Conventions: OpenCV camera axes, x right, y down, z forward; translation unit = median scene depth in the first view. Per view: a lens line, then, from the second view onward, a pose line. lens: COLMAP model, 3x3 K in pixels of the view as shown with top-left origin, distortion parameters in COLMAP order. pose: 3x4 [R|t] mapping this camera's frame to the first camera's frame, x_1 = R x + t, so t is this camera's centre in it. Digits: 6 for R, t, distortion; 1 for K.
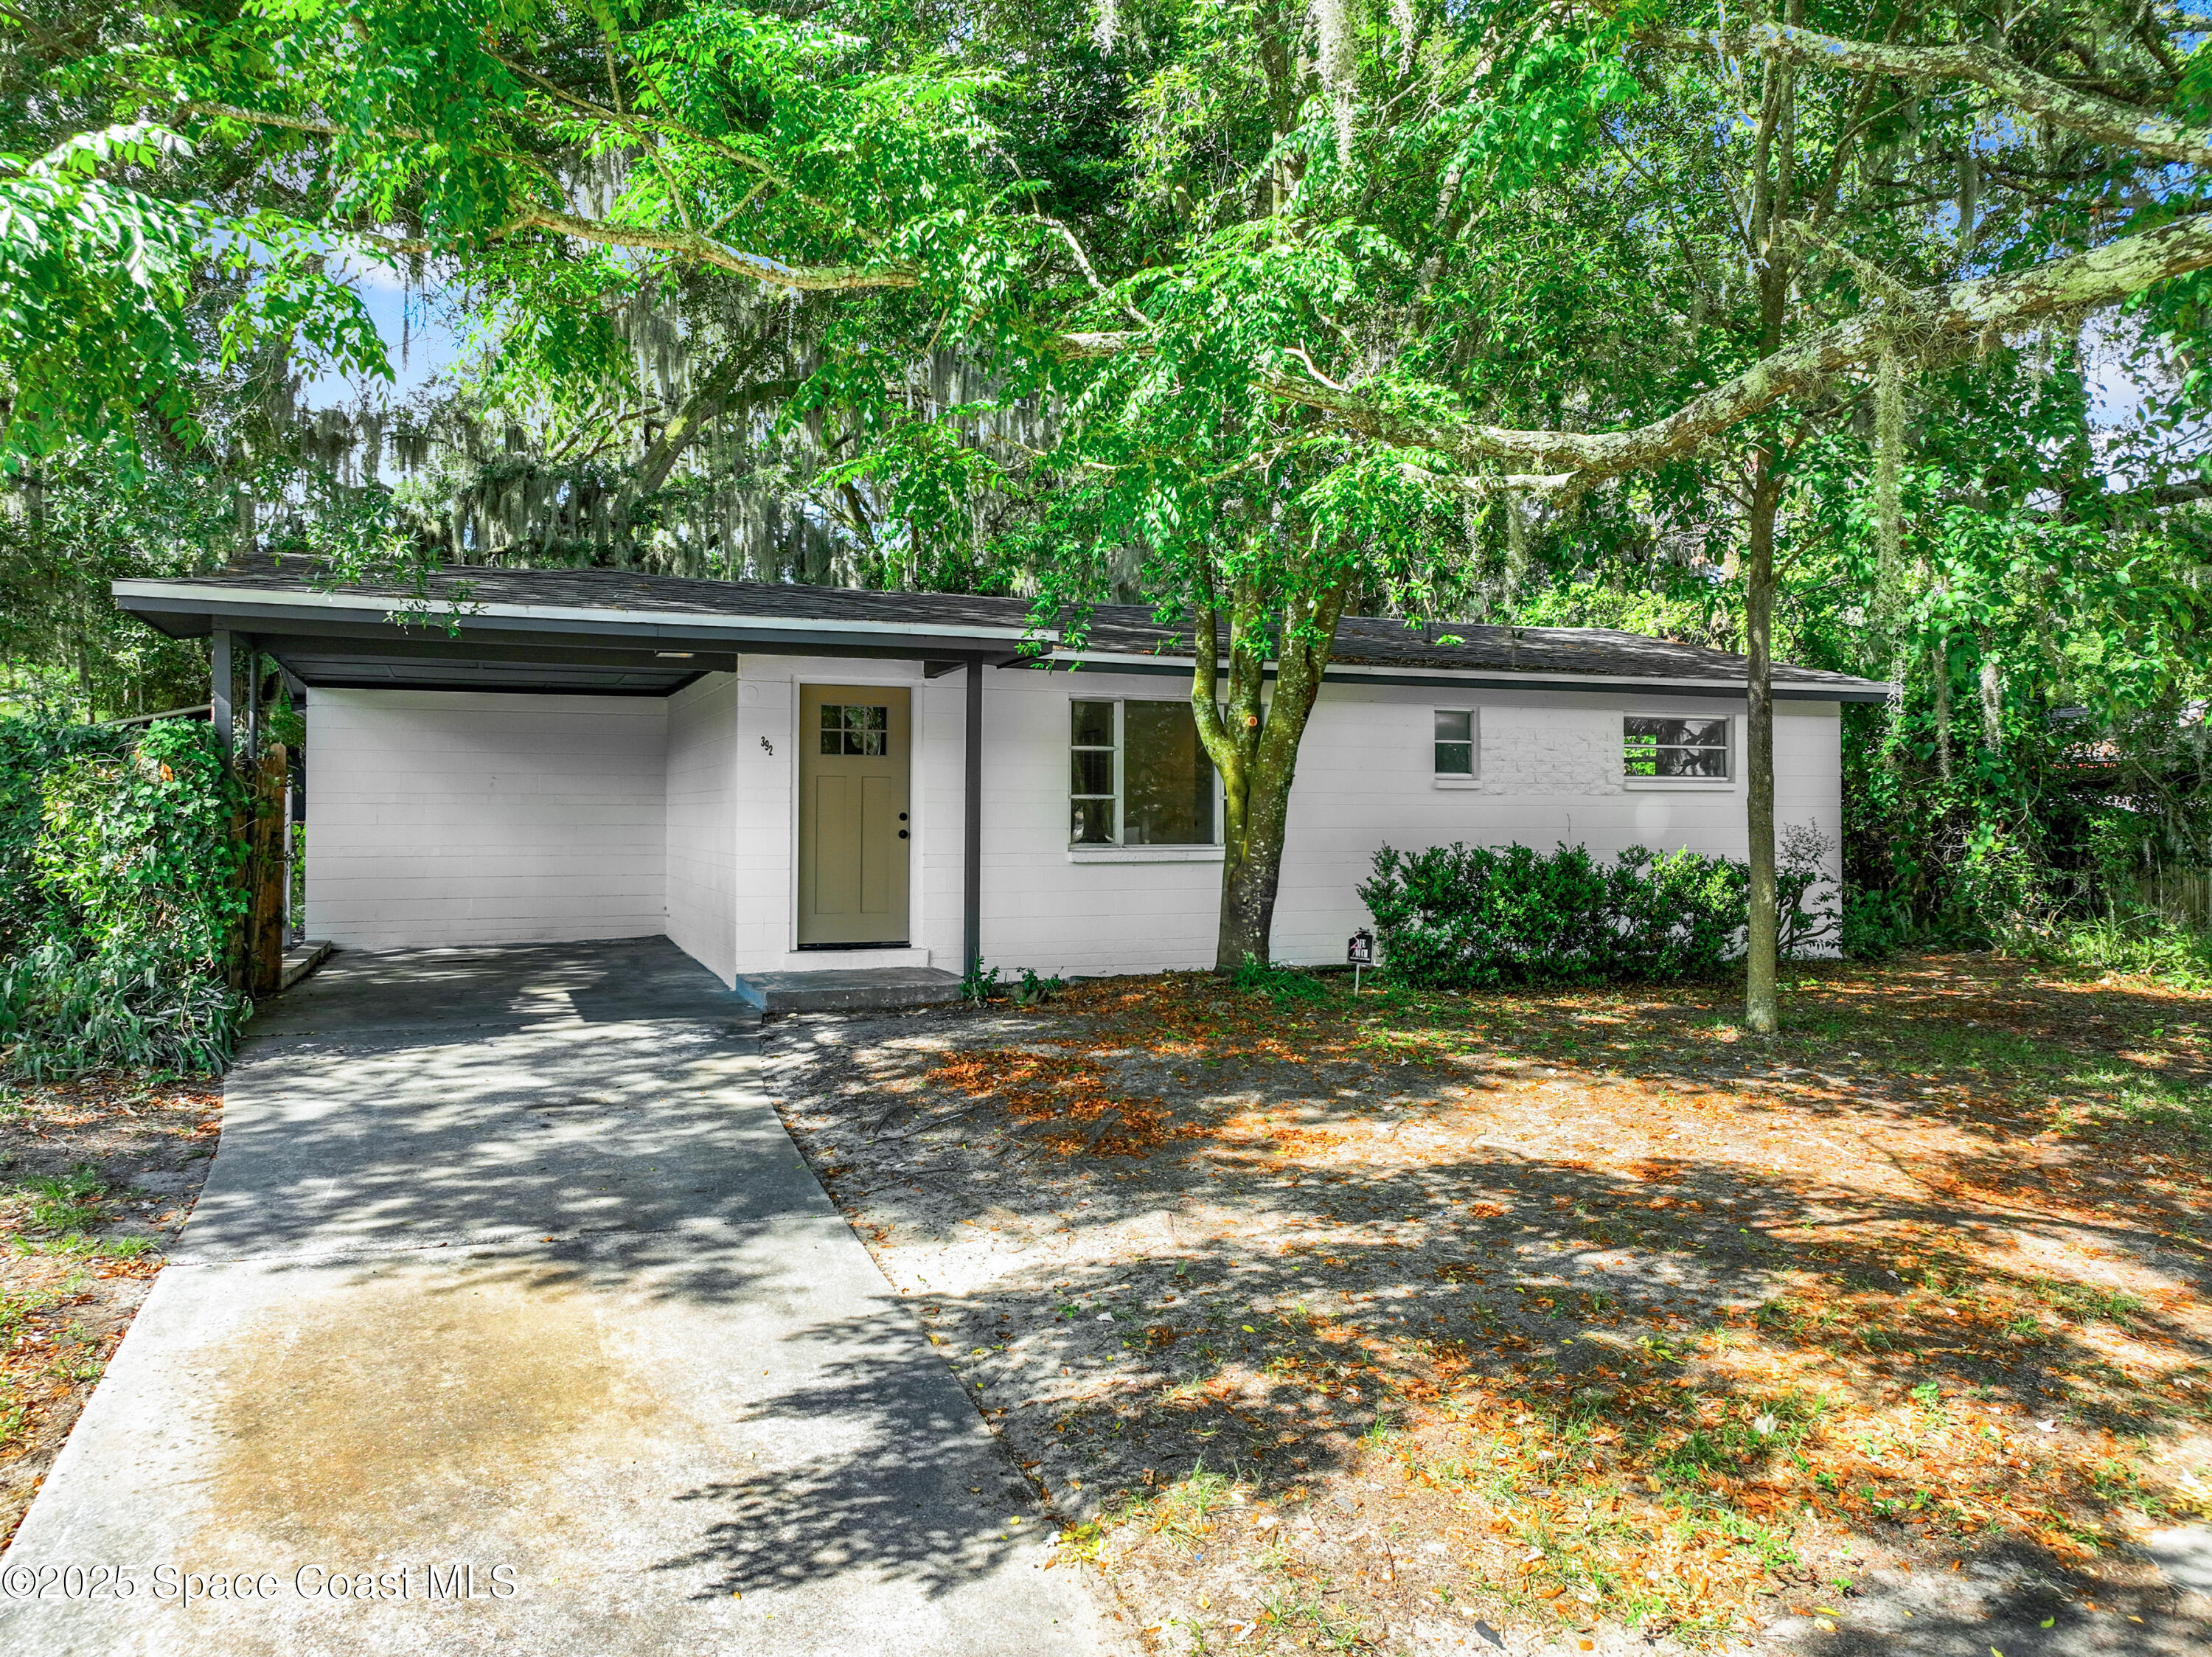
lens RADIAL K [[1789.3, 0, 1106.0], [0, 1789.3, 828.5], [0, 0, 1]] dist [0.019006, 0.005383]
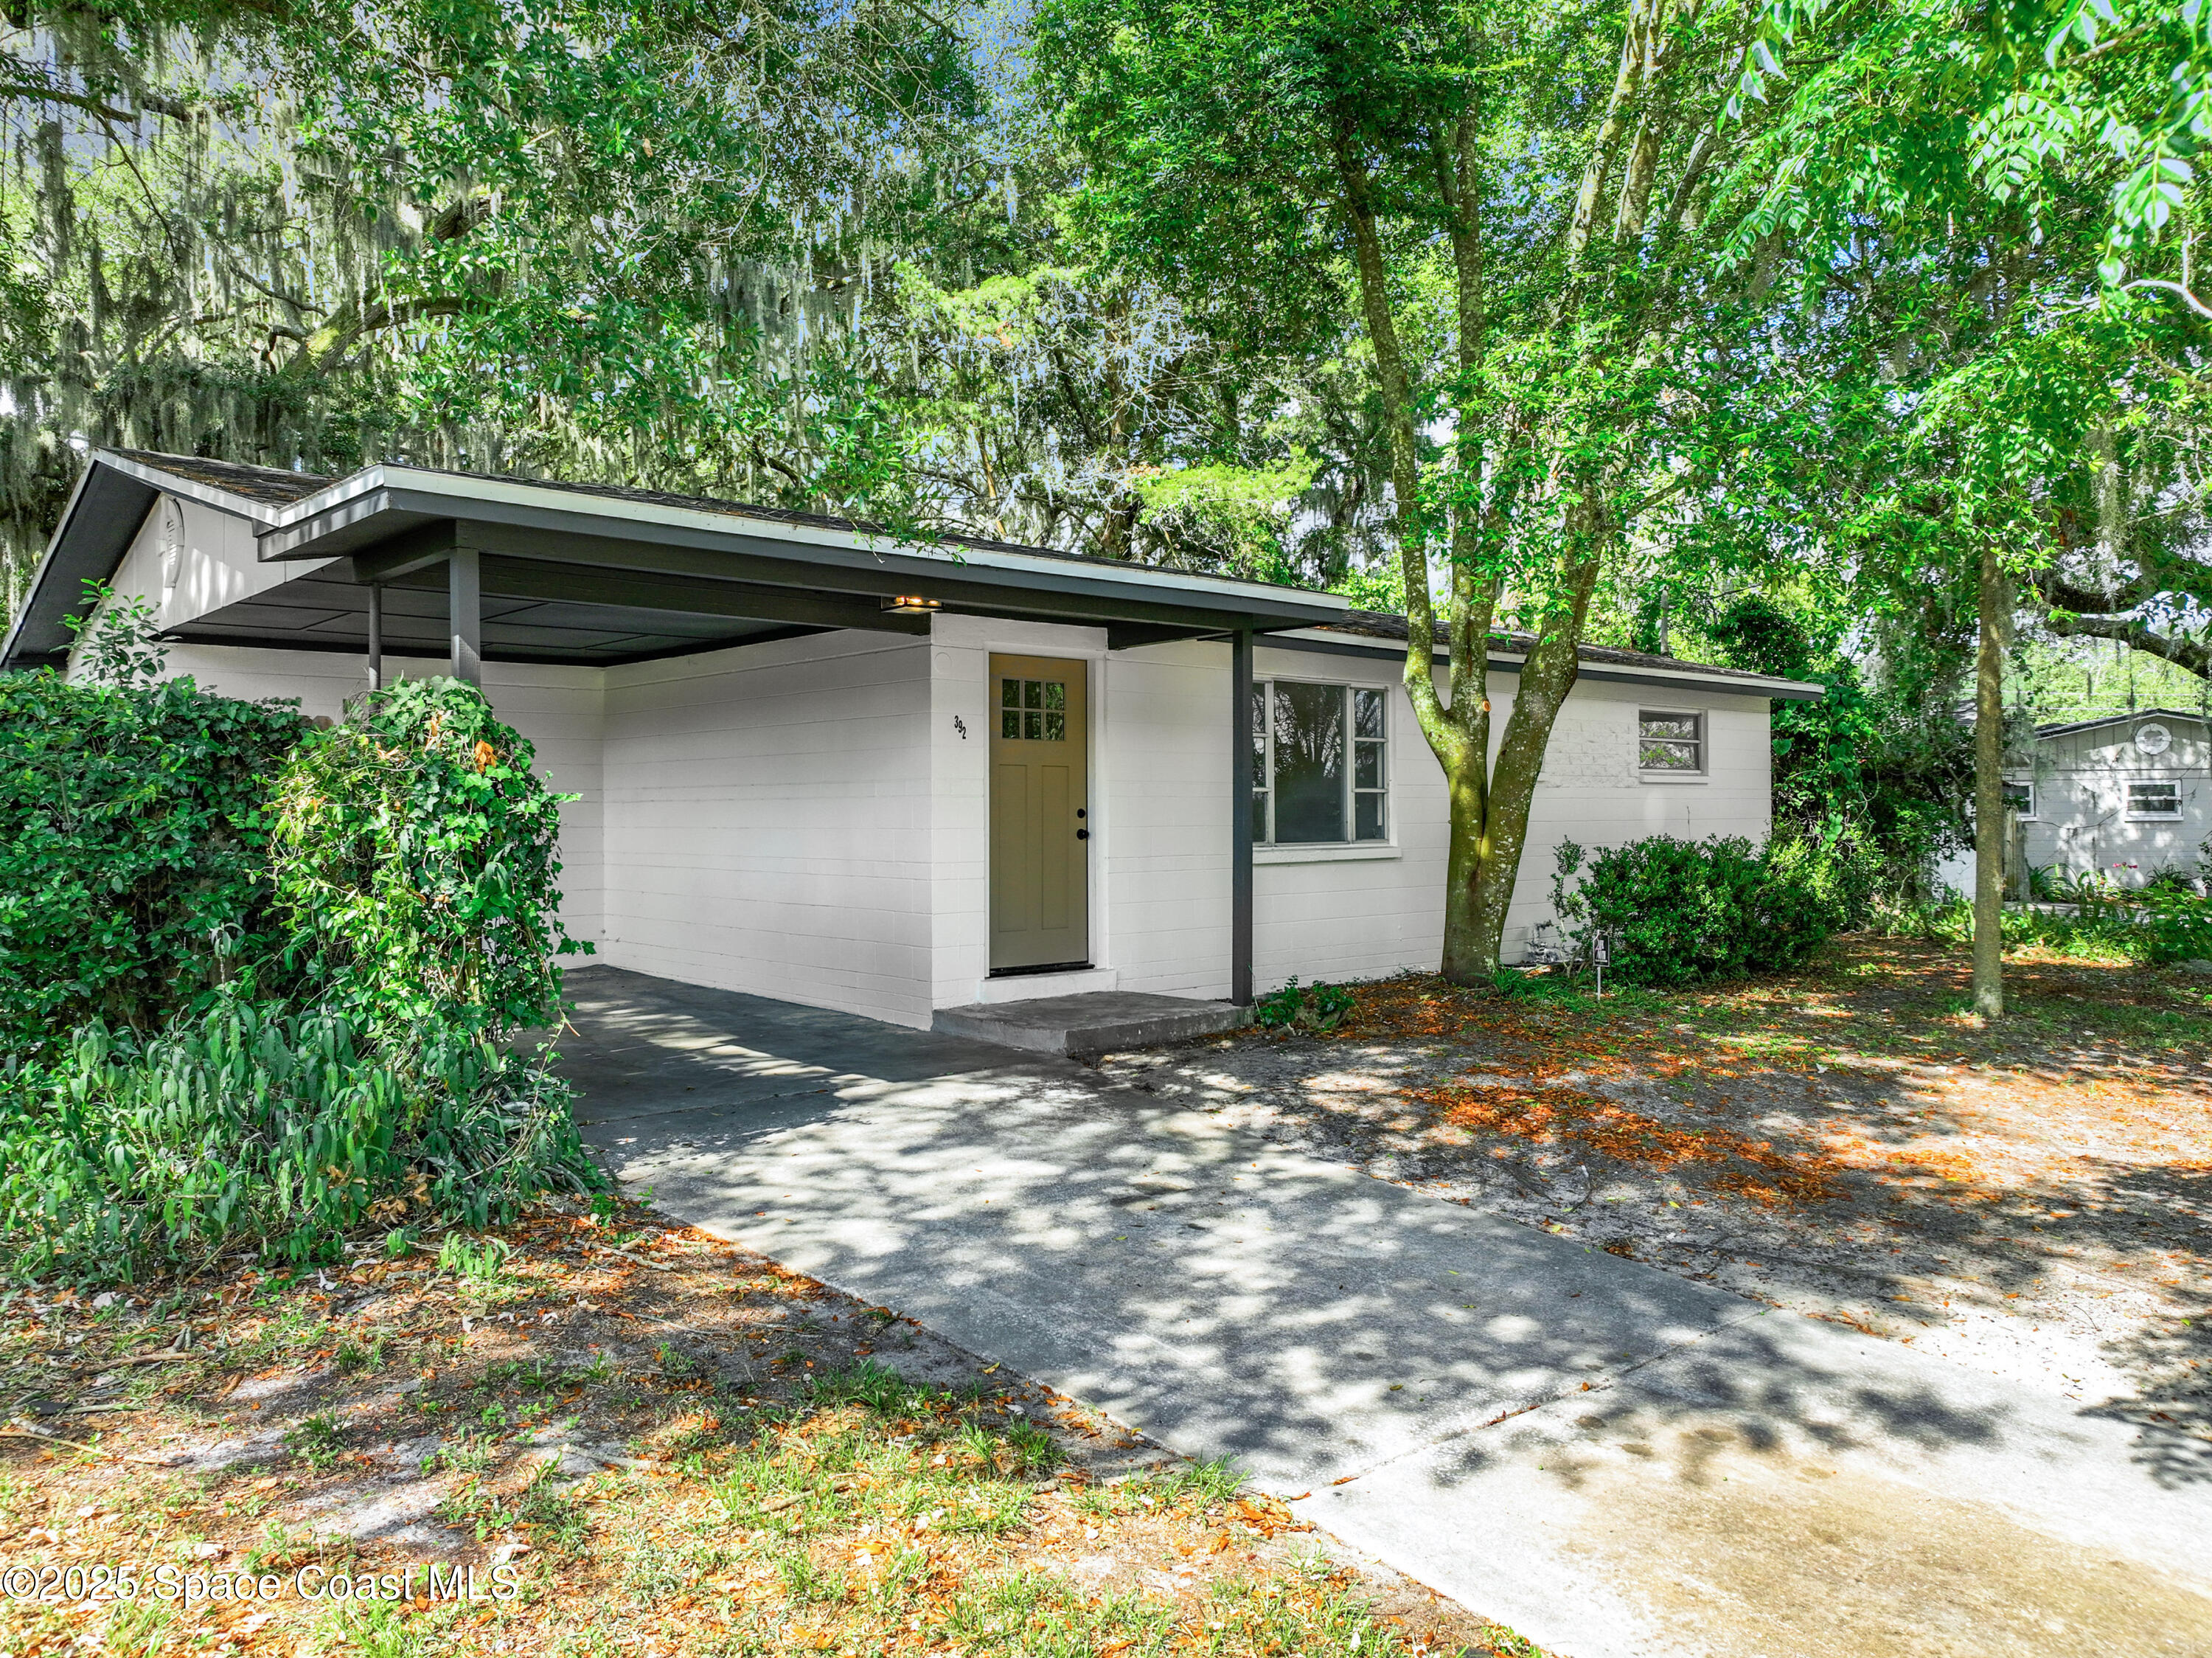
lens RADIAL K [[1789.4, 0, 1106.0], [0, 1789.4, 829.0], [0, 0, 1]] dist [0.019006, 0.005383]
pose [[0.927684, -0.010497, 0.373219, -0.434608], [0.010396, 0.999943, 0.002284, -0.001082], [-0.373222, 0.001761, 0.927740, 0.223006]]
